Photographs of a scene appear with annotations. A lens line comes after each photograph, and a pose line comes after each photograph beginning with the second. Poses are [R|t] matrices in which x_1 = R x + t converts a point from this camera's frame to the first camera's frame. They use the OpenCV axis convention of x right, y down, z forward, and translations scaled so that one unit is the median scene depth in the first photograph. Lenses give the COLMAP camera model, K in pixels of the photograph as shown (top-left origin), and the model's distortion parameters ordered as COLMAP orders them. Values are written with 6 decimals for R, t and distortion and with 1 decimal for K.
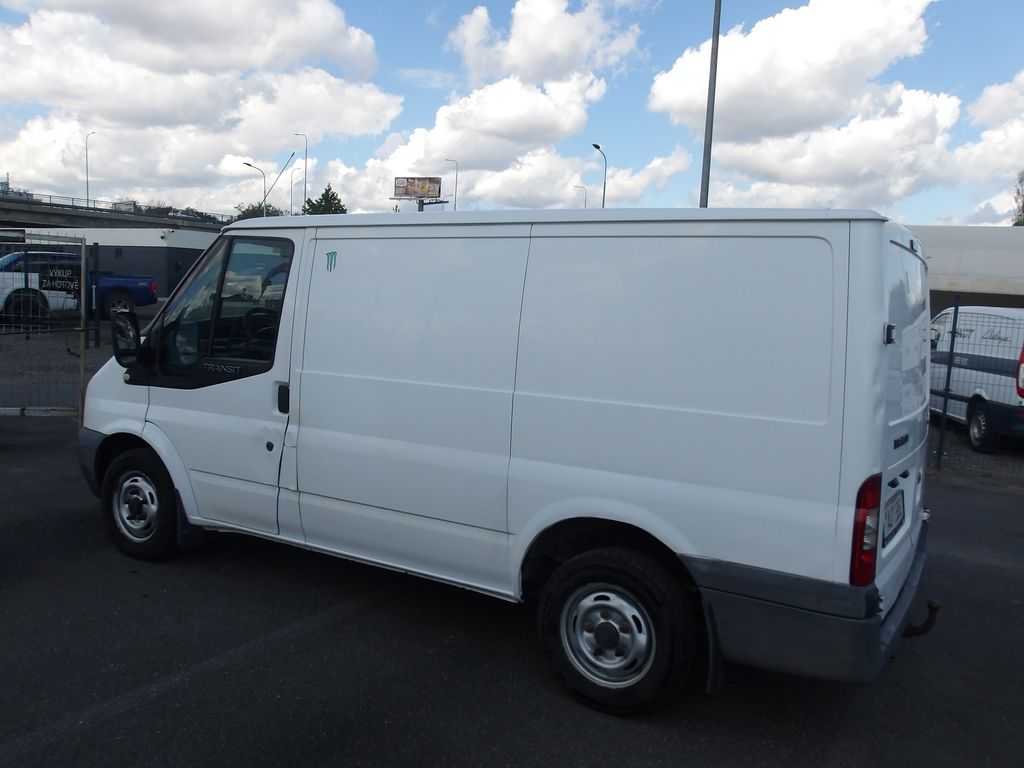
lens RADIAL K [[869.6, 0, 512.0], [0, 869.6, 384.0], [0, 0, 1]] dist [-0.017946, -0.006500]
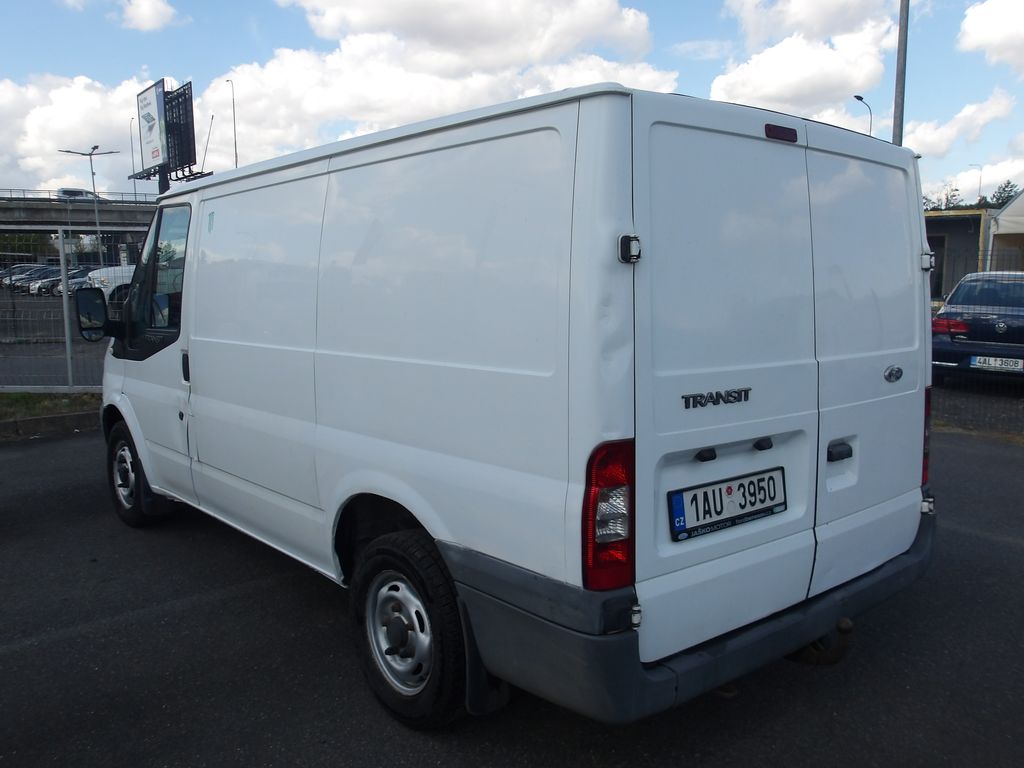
lens RADIAL K [[878.8, 0, 500.1], [0, 878.8, 394.7], [0, 0, 1]] dist [-0.042801, 0.048466]
pose [[0.943753, -0.010892, -0.330472, 0.391721], [0.020382, 0.999473, 0.025264, 0.029691], [0.330022, -0.030579, 0.943478, 0.181401]]
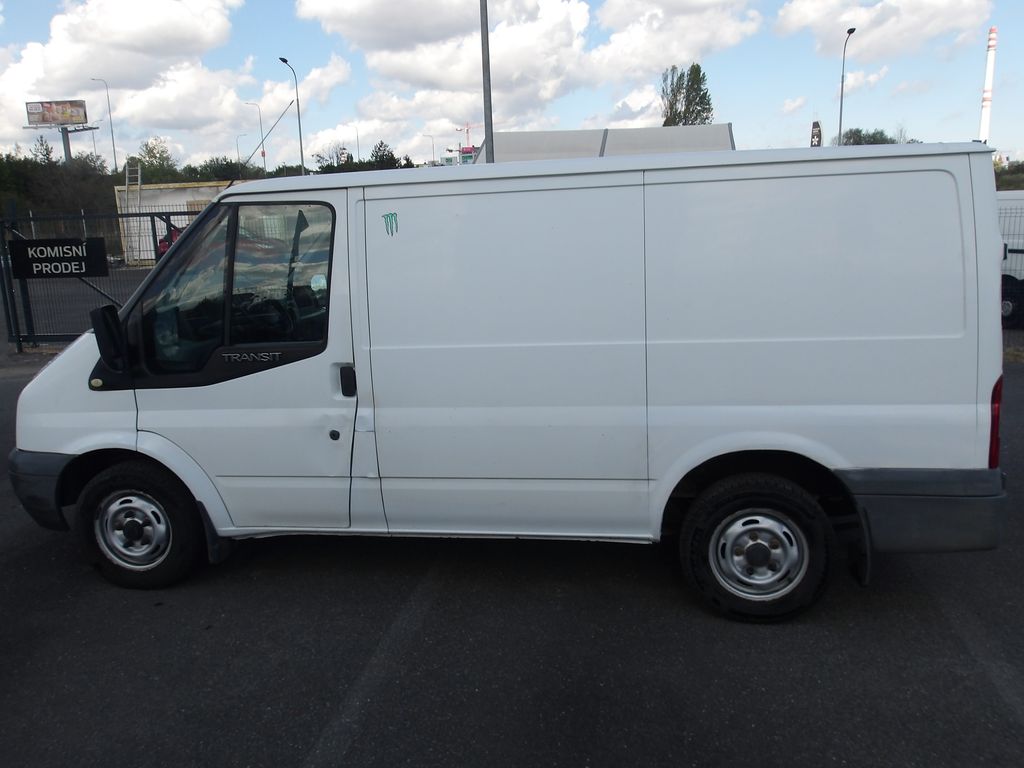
lens RADIAL K [[858.4, 0, 512.0], [0, 858.4, 384.0], [0, 0, 1]] dist [-0.009232, -0.004635]
pose [[0.928208, -0.151907, 0.339638, -0.402215], [0.117600, 0.985841, 0.119535, -0.066016], [-0.352987, -0.071012, 0.932930, 0.103531]]
